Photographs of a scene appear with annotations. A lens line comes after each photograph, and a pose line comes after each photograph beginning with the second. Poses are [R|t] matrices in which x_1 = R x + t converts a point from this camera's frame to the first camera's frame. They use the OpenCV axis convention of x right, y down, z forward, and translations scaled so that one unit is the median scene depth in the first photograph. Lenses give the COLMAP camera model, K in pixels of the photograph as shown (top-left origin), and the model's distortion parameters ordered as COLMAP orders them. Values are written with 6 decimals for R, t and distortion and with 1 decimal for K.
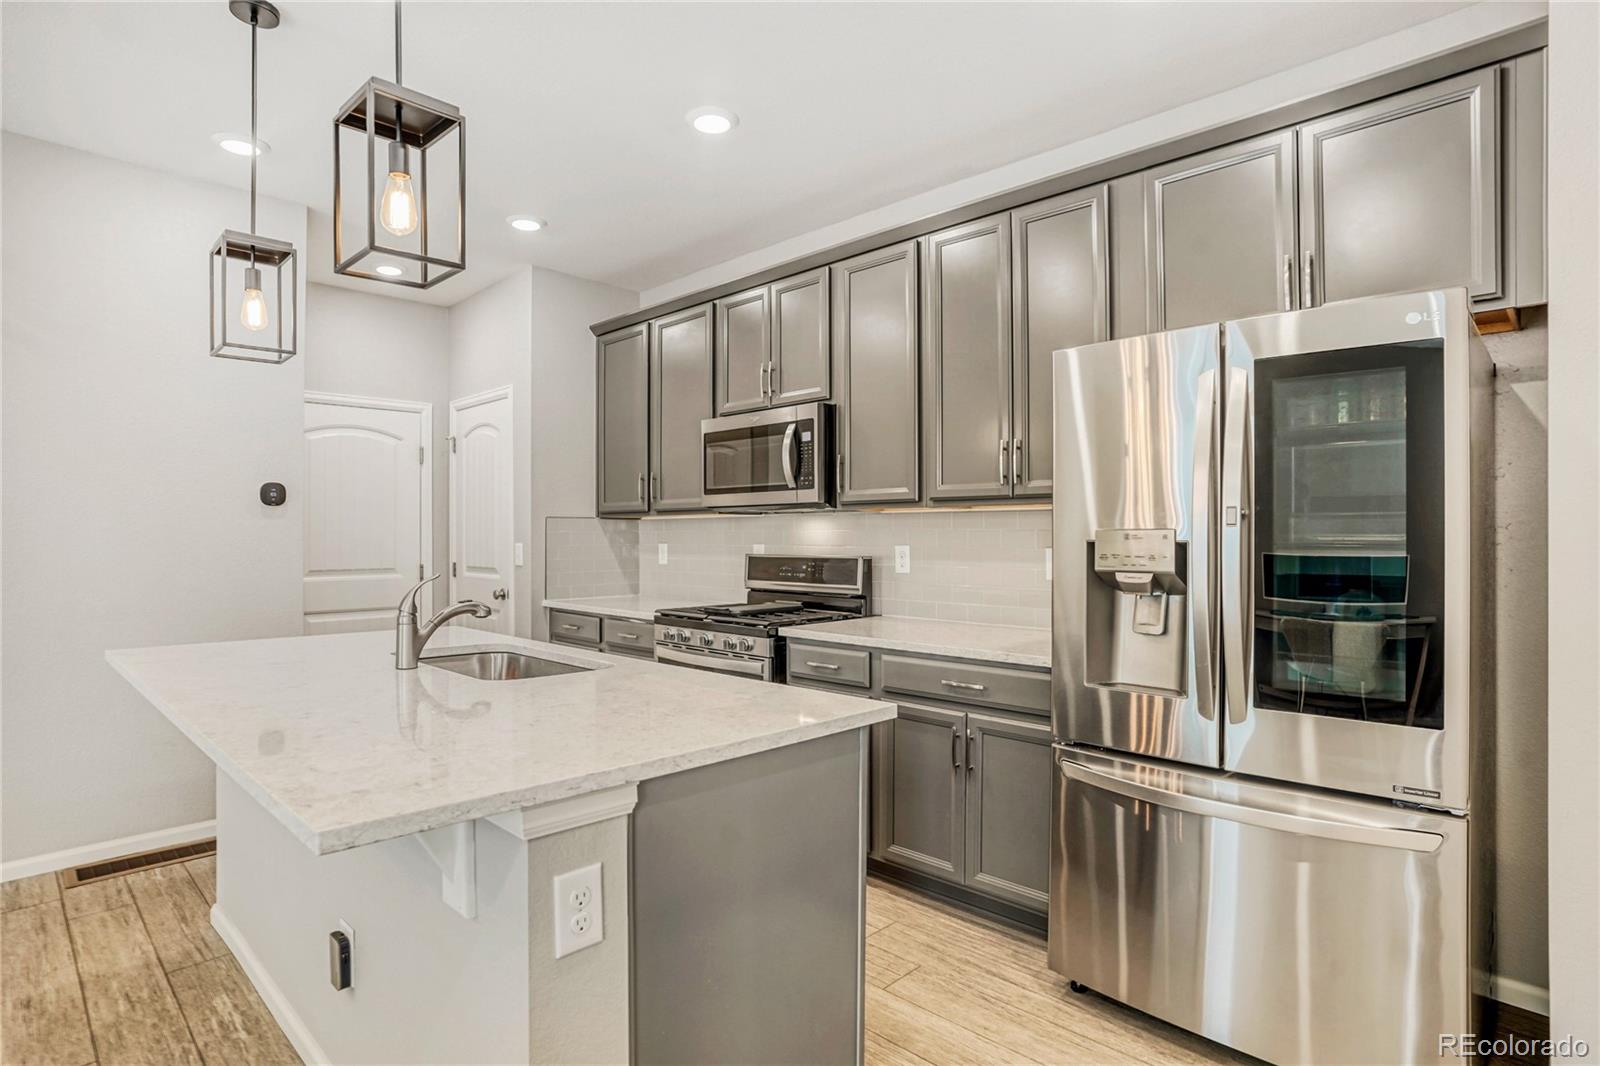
lens RADIAL K [[828.0, 0, 789.0], [0, 828.0, 536.2], [0, 0, 1]] dist [-0.076776, 0.041392]
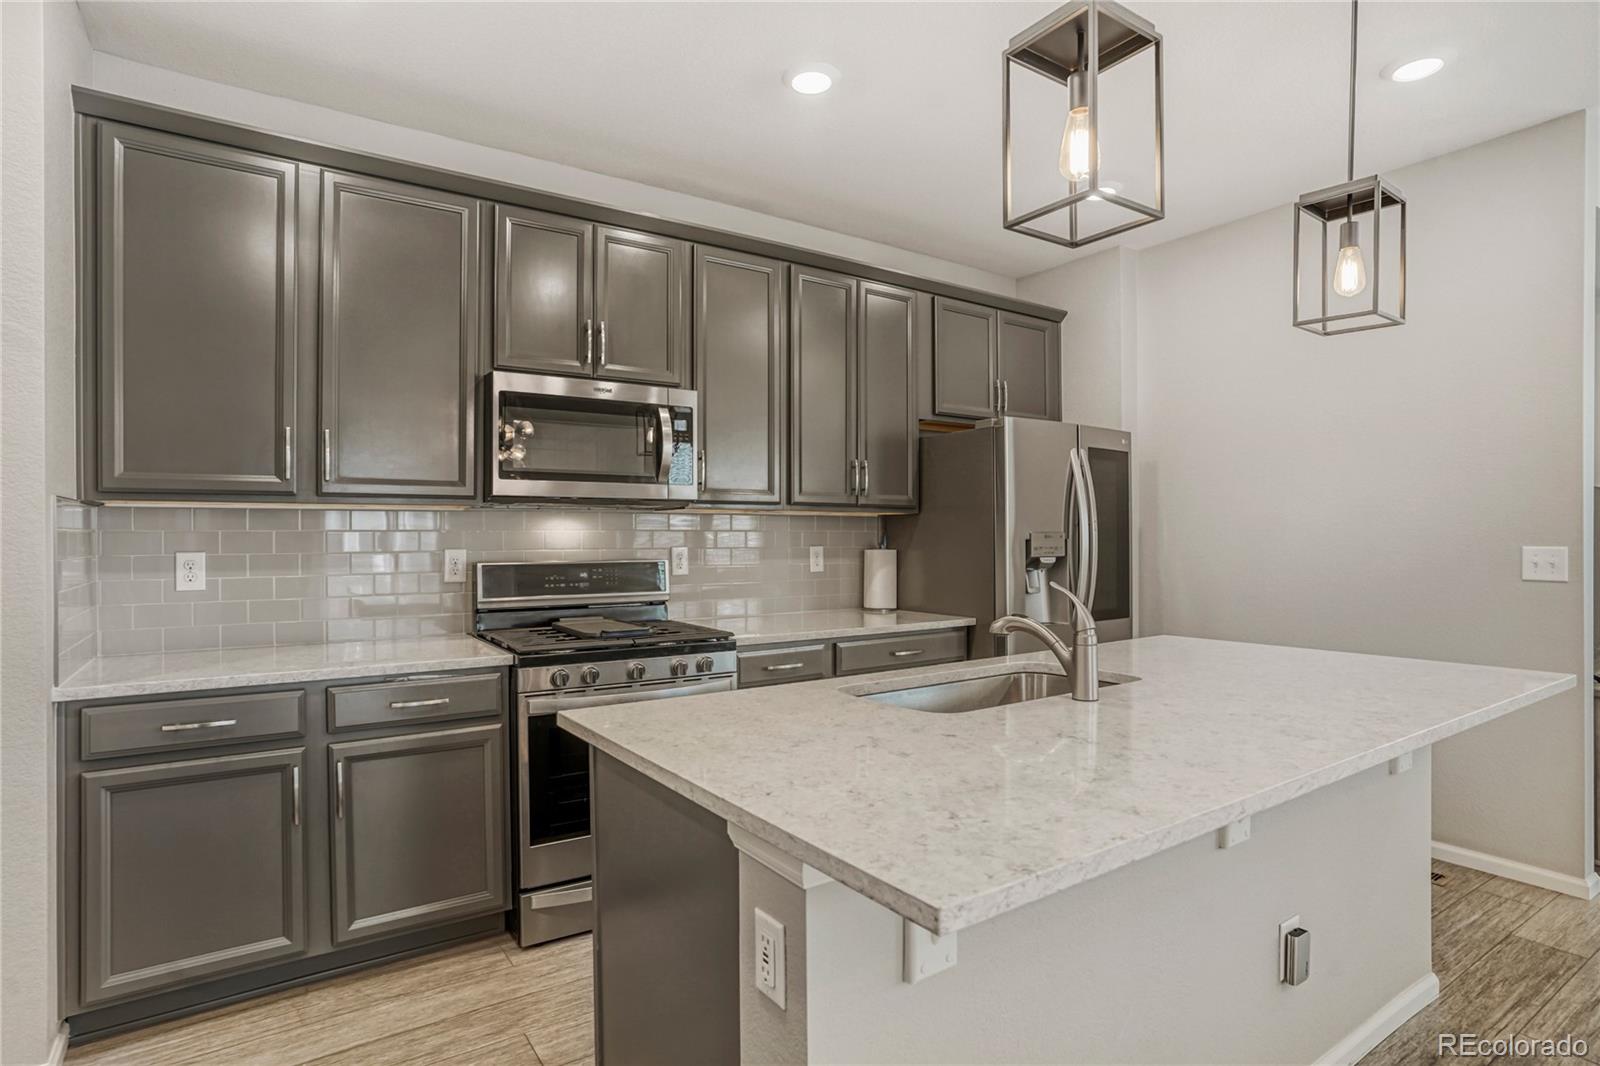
lens RADIAL K [[828.0, 0, 789.0], [0, 828.0, 536.2], [0, 0, 1]] dist [-0.076776, 0.041392]
pose [[0.197517, -0.000848, 0.980299, -0.817136], [0.003002, 0.999995, 0.000260, -0.000949], [-0.980295, 0.002891, 0.197519, 0.699682]]
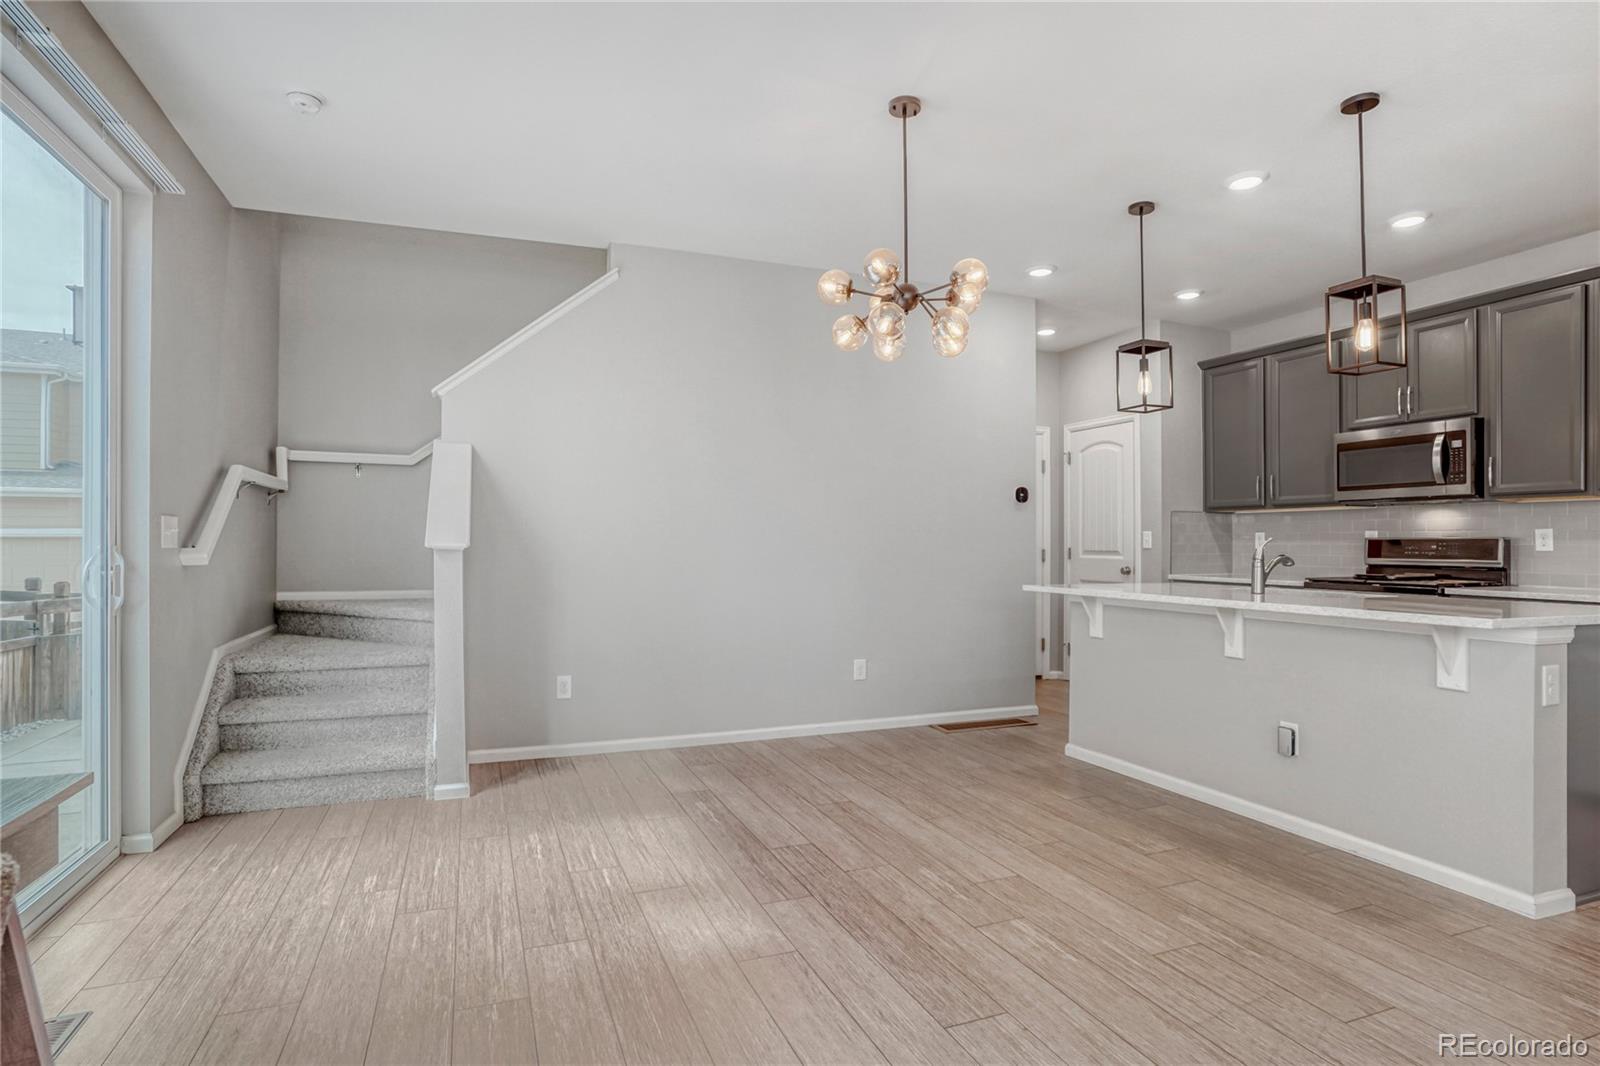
lens RADIAL K [[828.0, 0, 789.0], [0, 828.0, 536.2], [0, 0, 1]] dist [-0.076776, 0.041392]
pose [[0.912017, 0.001215, -0.410150, -0.412192], [-0.005164, 0.999950, -0.008521, 0.039782], [0.410119, 0.009890, 0.911978, -0.561901]]
